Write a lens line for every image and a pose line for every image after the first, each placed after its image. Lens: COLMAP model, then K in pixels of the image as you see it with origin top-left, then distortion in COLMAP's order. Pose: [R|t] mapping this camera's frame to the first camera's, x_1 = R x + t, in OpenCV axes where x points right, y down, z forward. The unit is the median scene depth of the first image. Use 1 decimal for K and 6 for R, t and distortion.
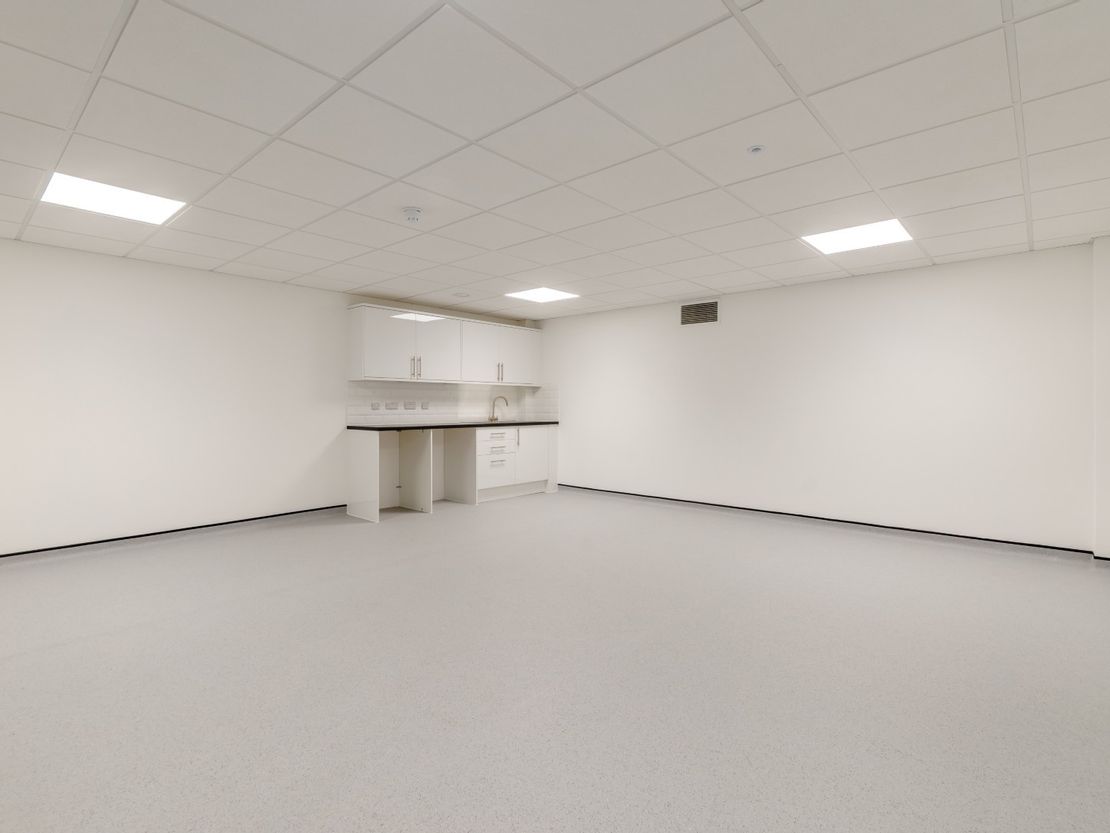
lens RADIAL K [[523.0, 0, 557.2], [0, 523.0, 440.7], [0, 0, 1]] dist [0.001936, 0.000006]
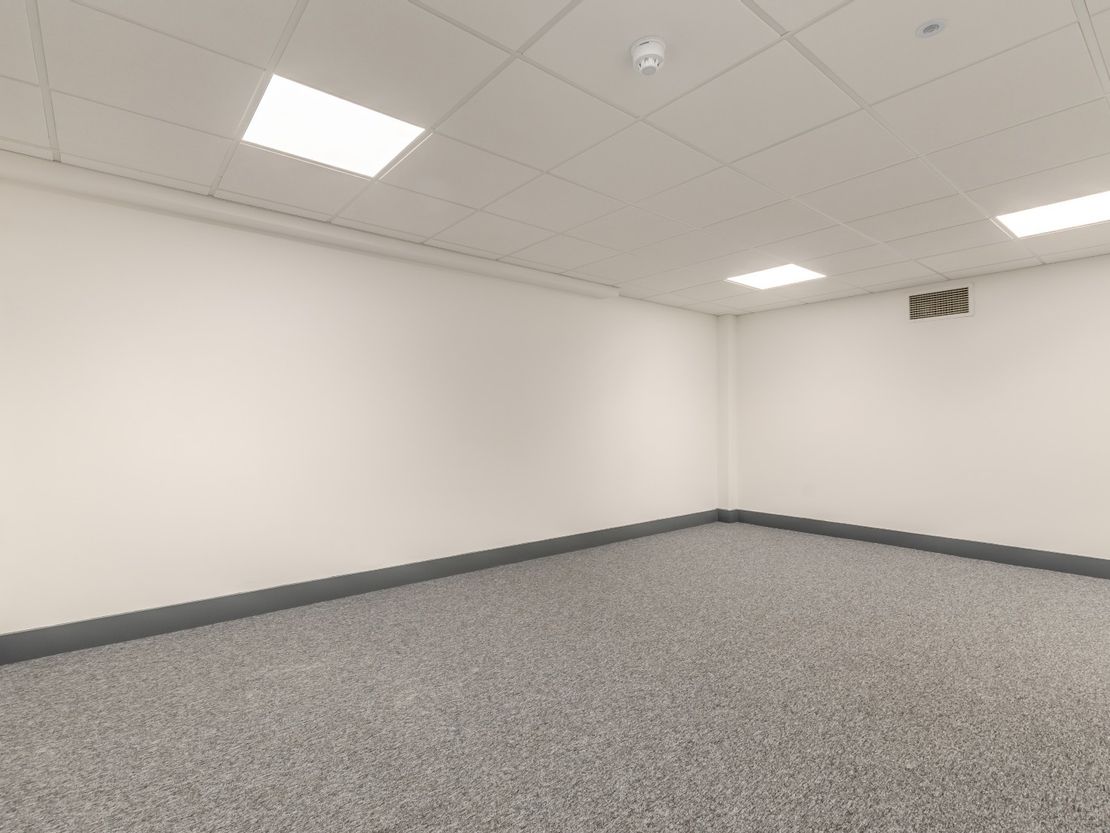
lens RADIAL K [[548.9, 0, 555.0], [0, 548.9, 416.5], [0, 0, 1]] dist [0.001777, -0.000009]
pose [[0.983521, -0.000603, -0.180791, -0.185704], [-0.012759, 0.997270, -0.072734, -0.012406], [0.180342, 0.073842, 0.980828, 0.158950]]
